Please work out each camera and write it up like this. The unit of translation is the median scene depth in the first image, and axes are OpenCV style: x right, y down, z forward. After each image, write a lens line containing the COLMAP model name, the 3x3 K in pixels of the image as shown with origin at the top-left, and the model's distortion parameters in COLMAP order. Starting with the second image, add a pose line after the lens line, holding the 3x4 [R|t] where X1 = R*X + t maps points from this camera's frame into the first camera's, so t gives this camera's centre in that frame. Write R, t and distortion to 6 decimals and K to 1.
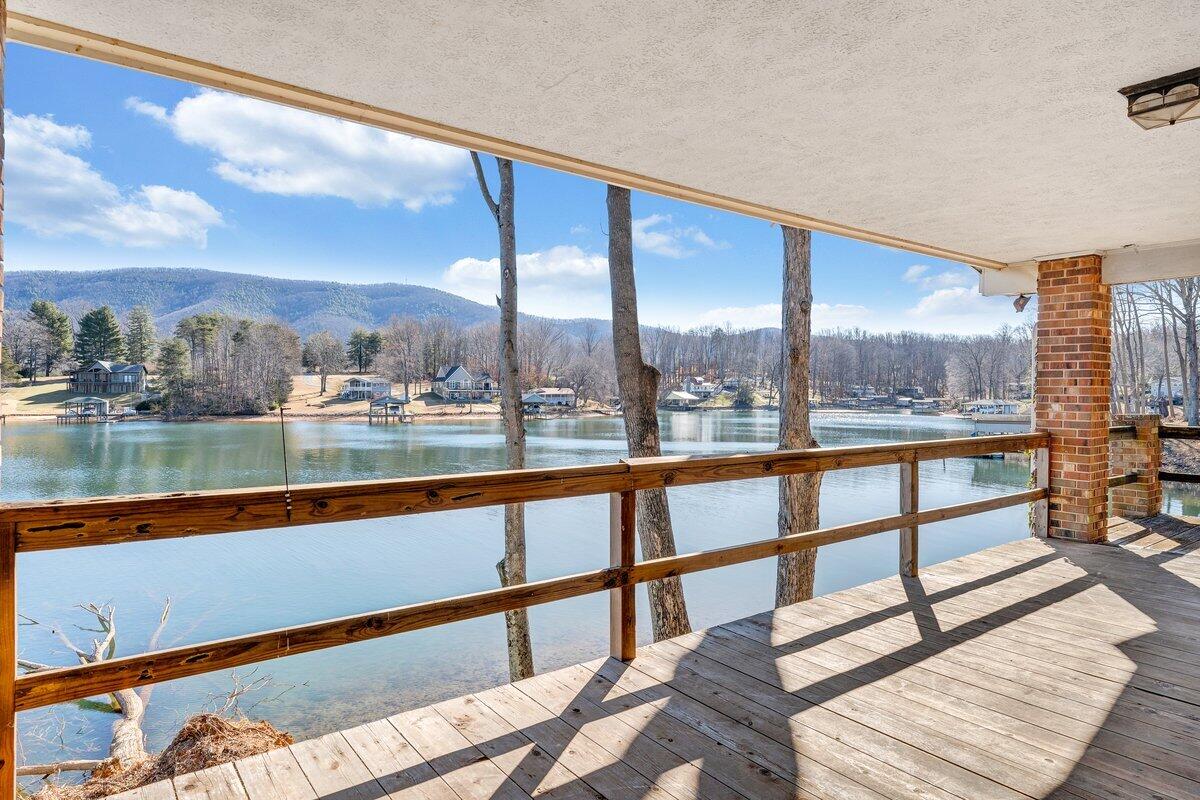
lens RADIAL K [[695.7, 0, 599.1], [0, 695.7, 398.4], [0, 0, 1]] dist [-0.000475, -0.000116]
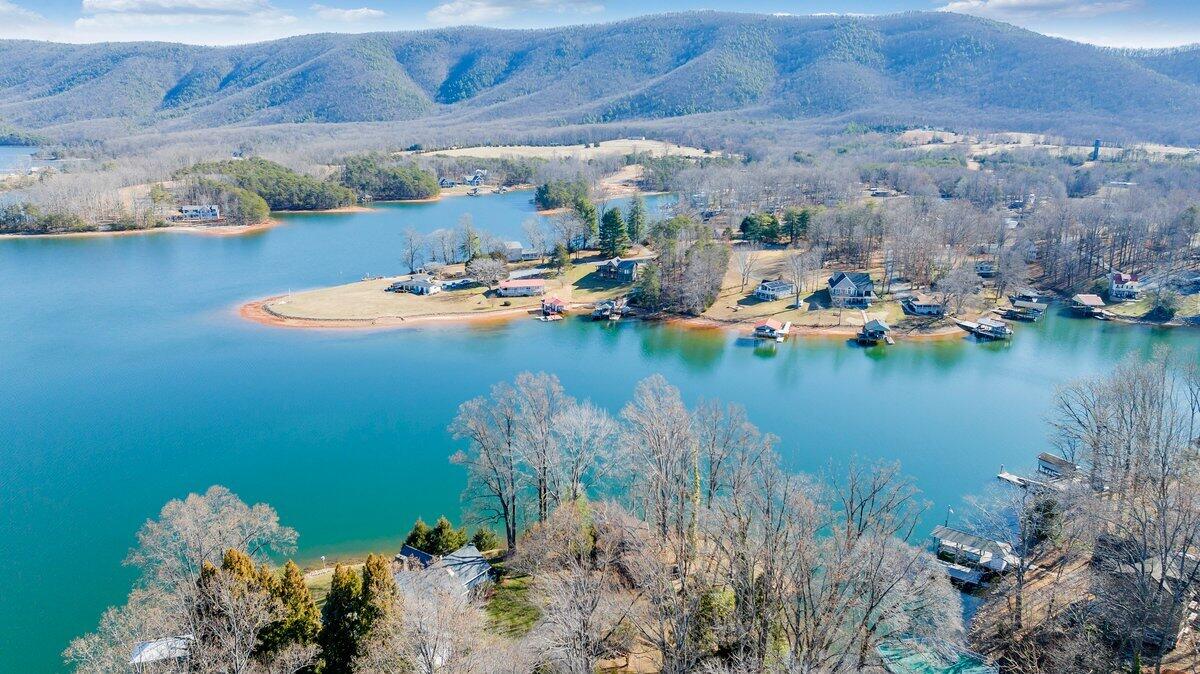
lens RADIAL K [[853.0, 0, 604.0], [0, 853.0, 341.1], [0, 0, 1]] dist [-0.038263, 0.040196]
pose [[0.803727, 0.151212, -0.575463, 0.334171], [-0.009766, 0.970390, 0.241346, -0.287562], [0.594918, -0.188357, 0.781405, -0.453788]]
